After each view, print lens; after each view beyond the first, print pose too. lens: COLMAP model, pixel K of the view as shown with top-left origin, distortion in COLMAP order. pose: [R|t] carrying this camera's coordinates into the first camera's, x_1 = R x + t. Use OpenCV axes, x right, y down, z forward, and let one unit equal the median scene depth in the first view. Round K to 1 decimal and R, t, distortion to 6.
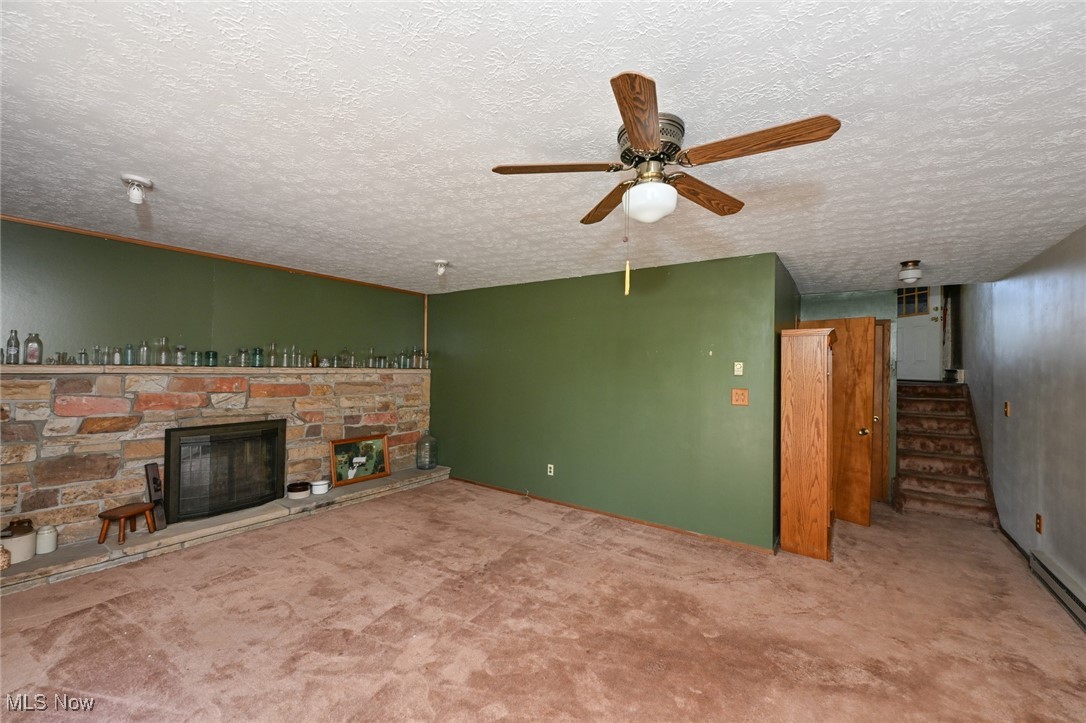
lens RADIAL K [[434.2, 0, 540.8], [0, 434.2, 362.3], [0, 0, 1]] dist [-0.000491, 0.000073]
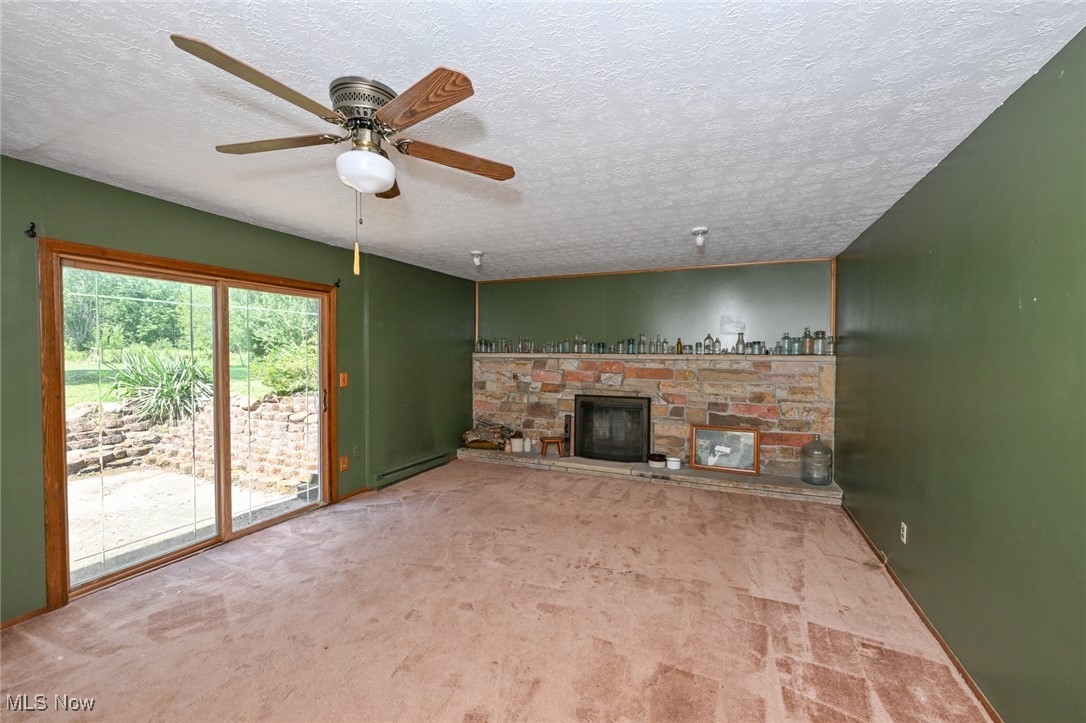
lens RADIAL K [[434.2, 0, 540.8], [0, 434.2, 362.3], [0, 0, 1]] dist [-0.000491, 0.000073]
pose [[0.202799, 0.006827, -0.979197, 0.512306], [0.009907, 0.999910, 0.009024, 0.020546], [0.979170, -0.011531, 0.202713, 0.468133]]
